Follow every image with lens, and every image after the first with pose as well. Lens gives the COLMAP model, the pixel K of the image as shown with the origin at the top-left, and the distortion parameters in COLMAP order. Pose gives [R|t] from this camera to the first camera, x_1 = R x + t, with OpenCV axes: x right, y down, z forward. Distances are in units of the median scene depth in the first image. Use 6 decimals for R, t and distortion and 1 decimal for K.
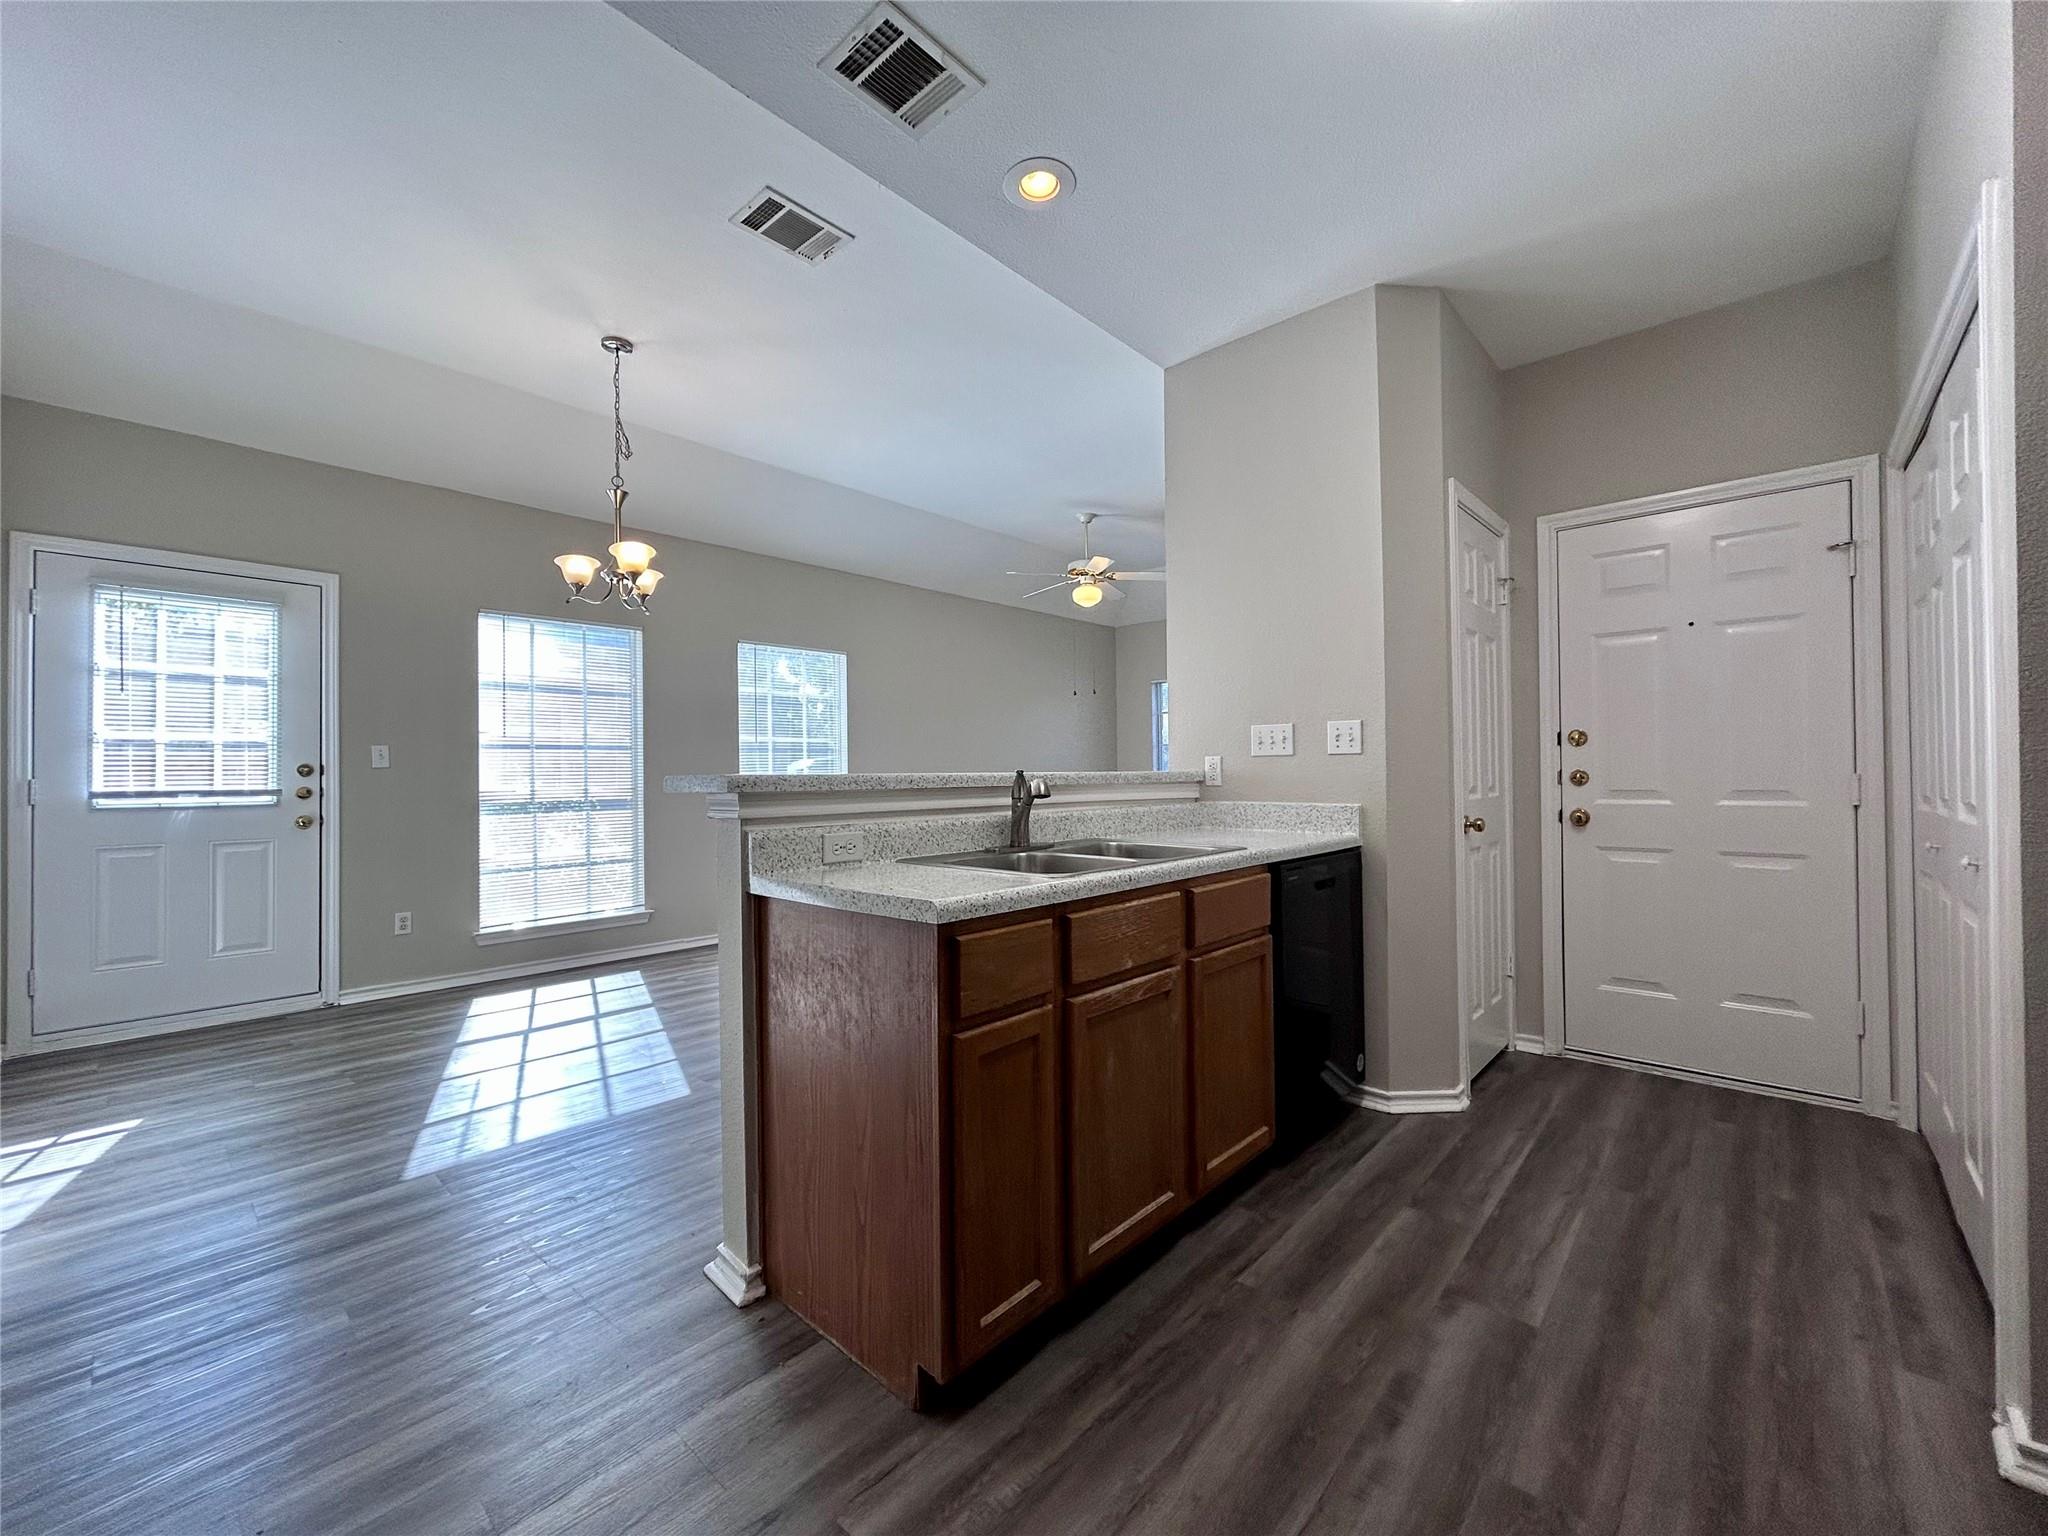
lens RADIAL K [[821.2, 0, 1032.0], [0, 821.2, 765.4], [0, 0, 1]] dist [-0.001810, 0.000360]
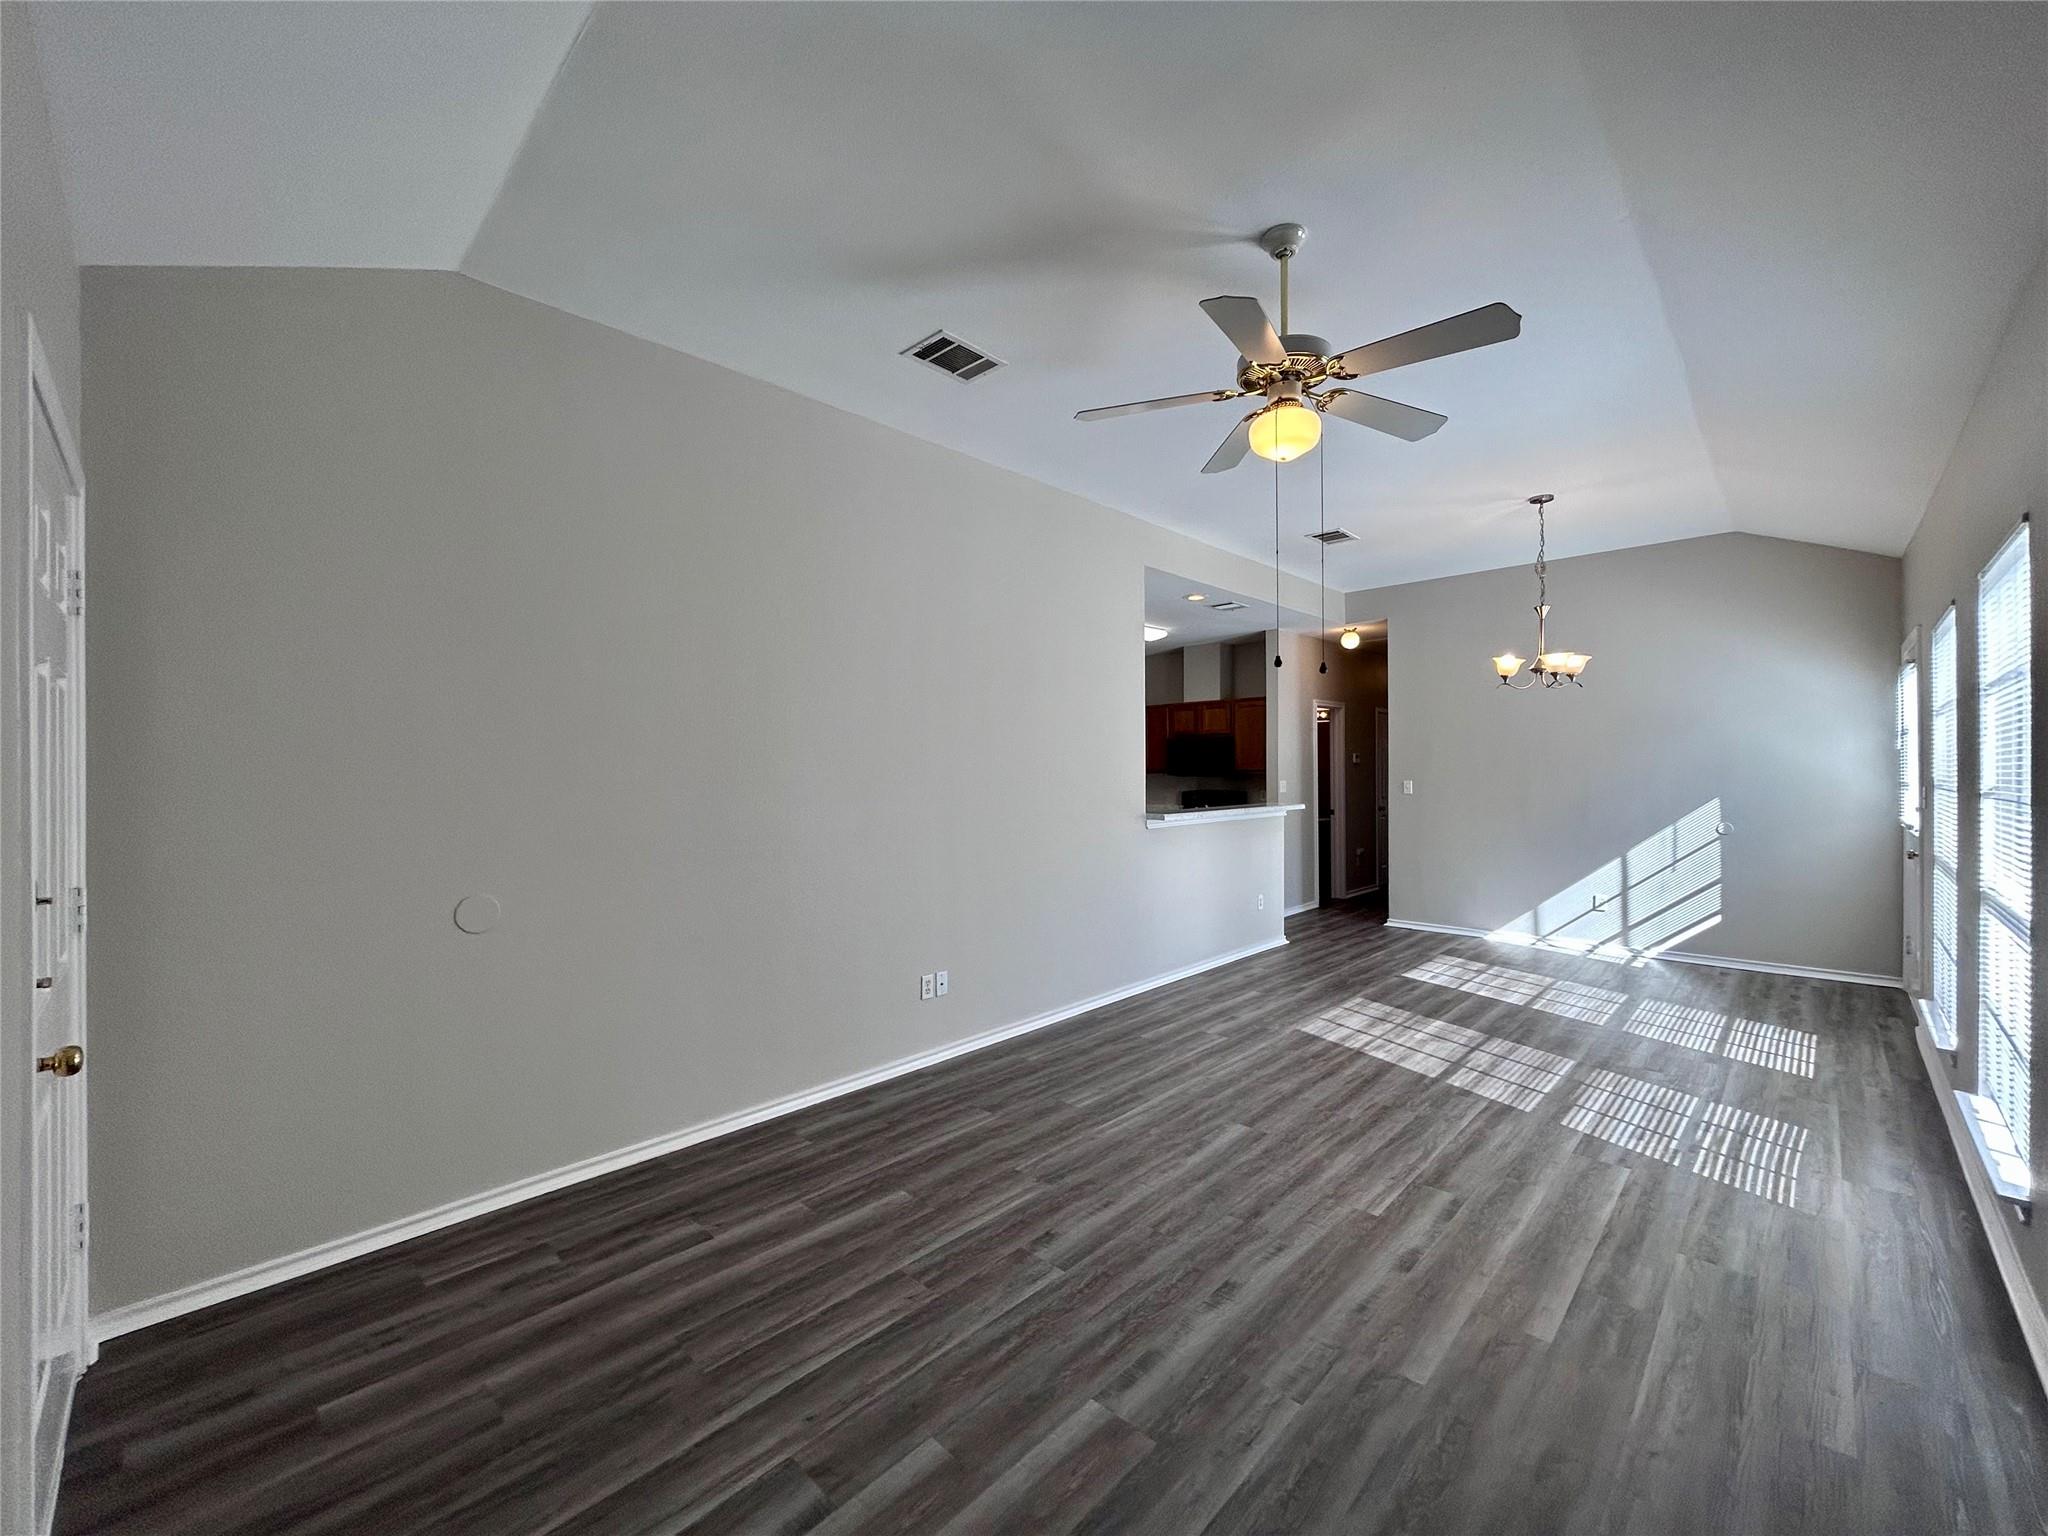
lens RADIAL K [[821.2, 0, 1022.8], [0, 821.2, 766.4], [0, 0, 1]] dist [-0.001810, 0.000360]
pose [[-0.999207, 0.017716, 0.035660, 0.315036], [0.017359, 0.999796, -0.010301, -0.066040], [-0.035835, -0.009674, -0.999311, 2.321241]]
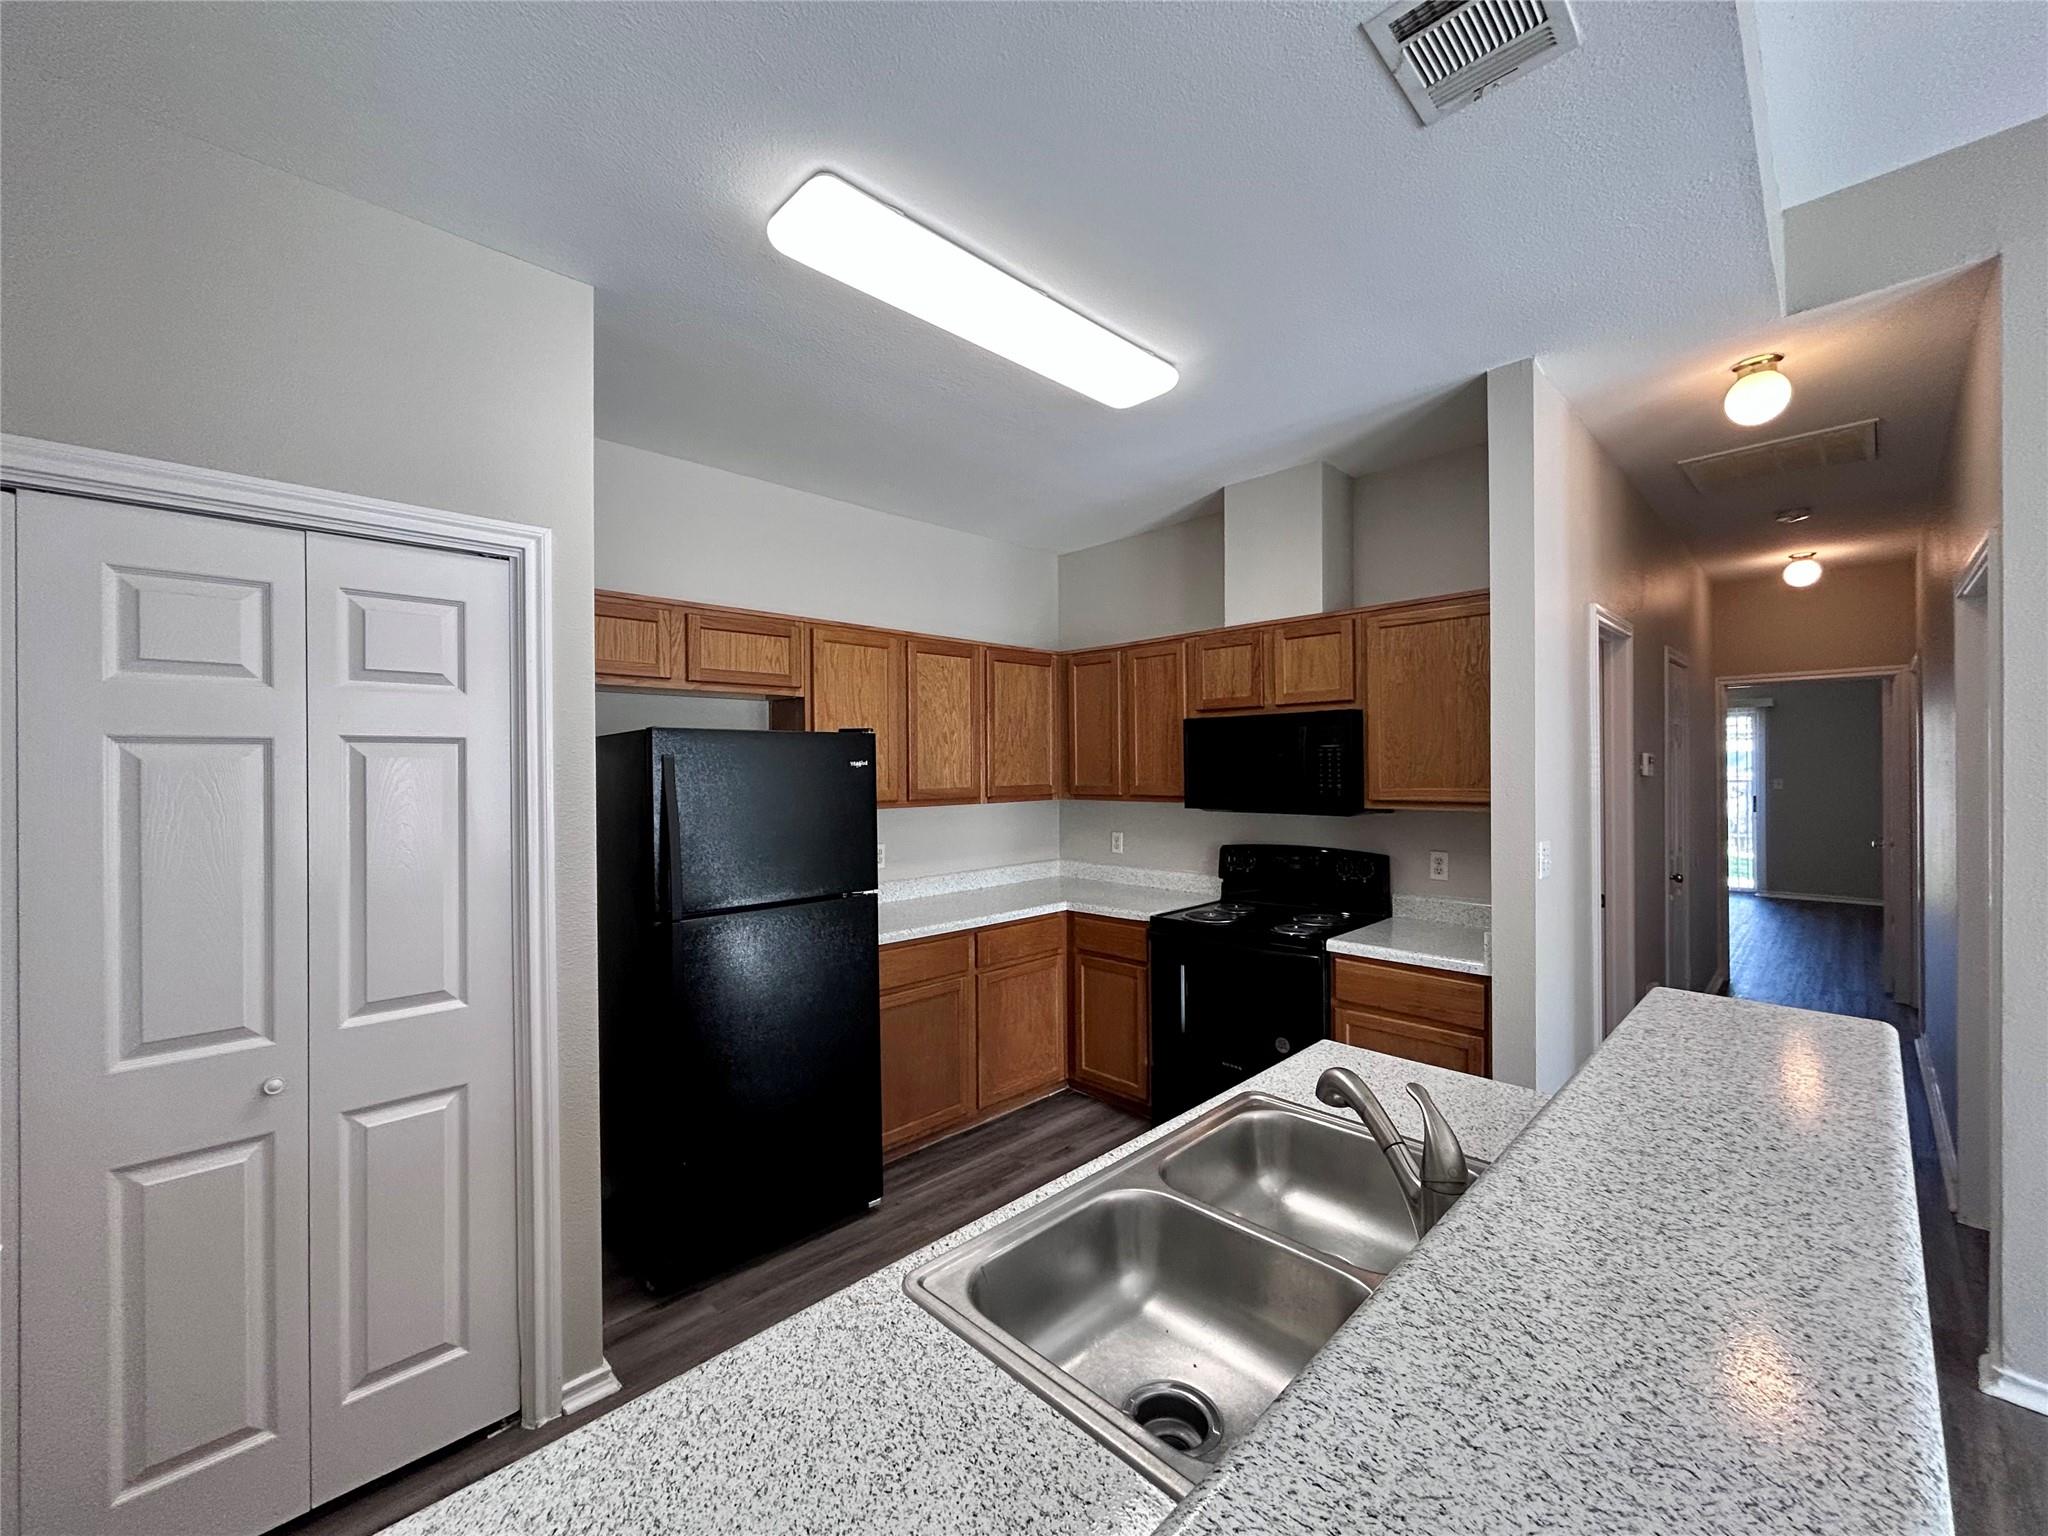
lens RADIAL K [[821.2, 0, 1034.0], [0, 821.2, 769.4], [0, 0, 1]] dist [-0.001810, 0.000360]
pose [[-0.998395, 0.016921, 0.054053, 0.100206], [0.016574, 0.999839, -0.006854, -0.102145], [-0.054161, -0.005948, -0.998515, 0.877334]]
